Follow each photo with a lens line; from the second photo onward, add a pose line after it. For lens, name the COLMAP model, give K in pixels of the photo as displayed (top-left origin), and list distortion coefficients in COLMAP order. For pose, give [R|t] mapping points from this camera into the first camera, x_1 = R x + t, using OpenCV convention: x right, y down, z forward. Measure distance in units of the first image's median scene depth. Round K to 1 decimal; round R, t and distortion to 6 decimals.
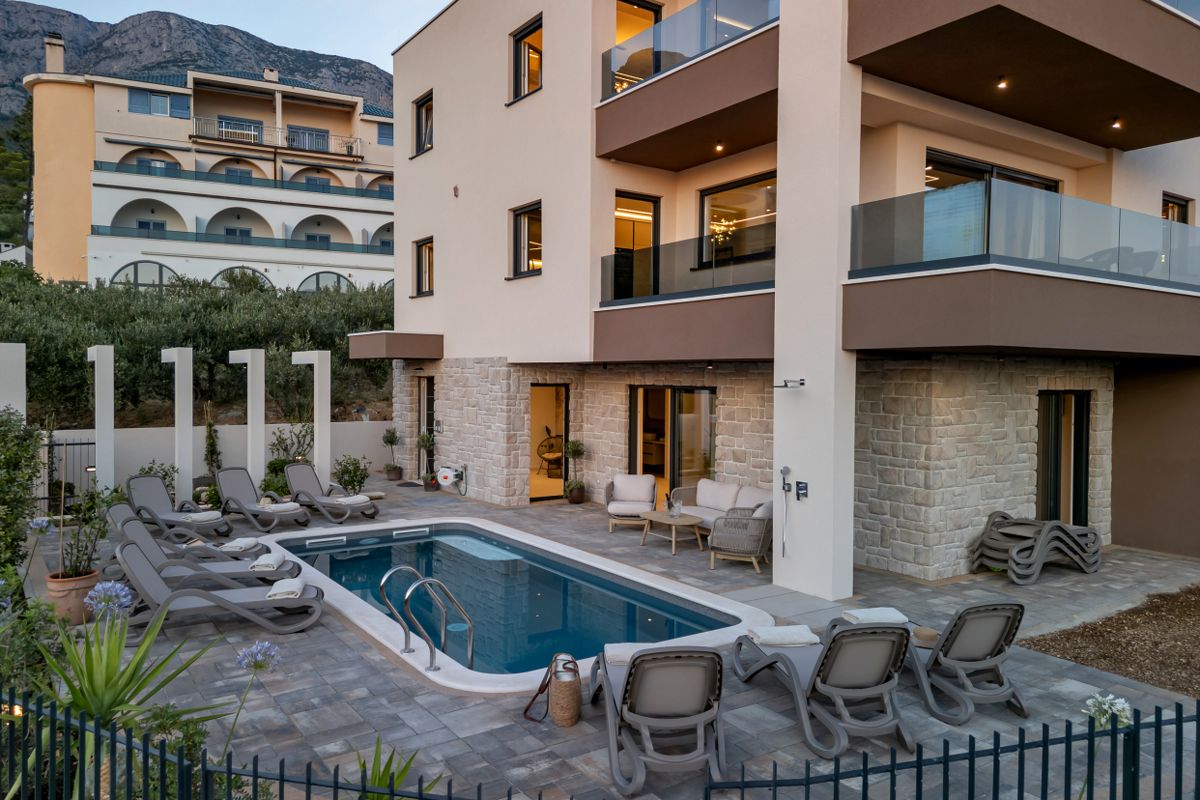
lens RADIAL K [[836.9, 0, 600.0], [0, 836.9, 400.0], [0, 0, 1]] dist [0.069086, -0.076843]
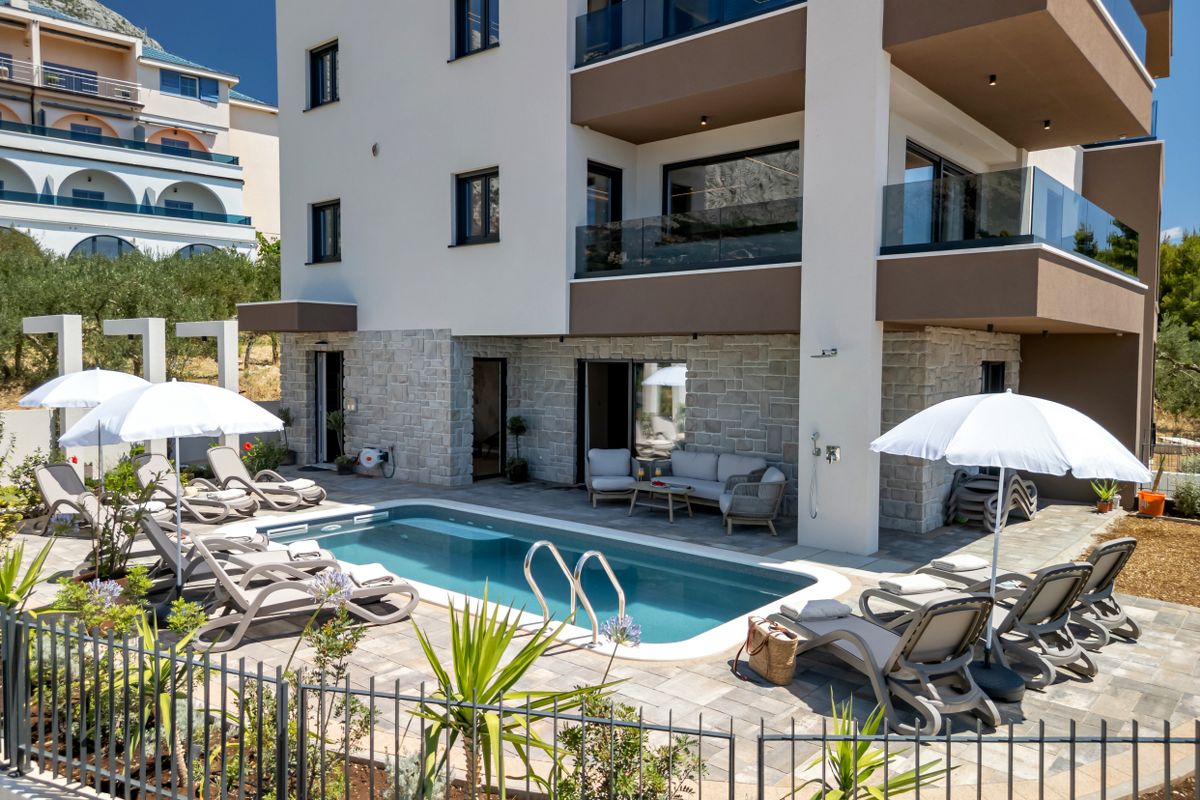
lens RADIAL K [[840.6, 0, 600.0], [0, 840.6, 400.0], [0, 0, 1]] dist [0.068804, -0.068312]
pose [[0.965583, -0.013548, 0.259743, -0.196517], [0.007665, 0.999691, 0.023647, 0.007152], [-0.259983, -0.020842, 0.965388, 0.031291]]
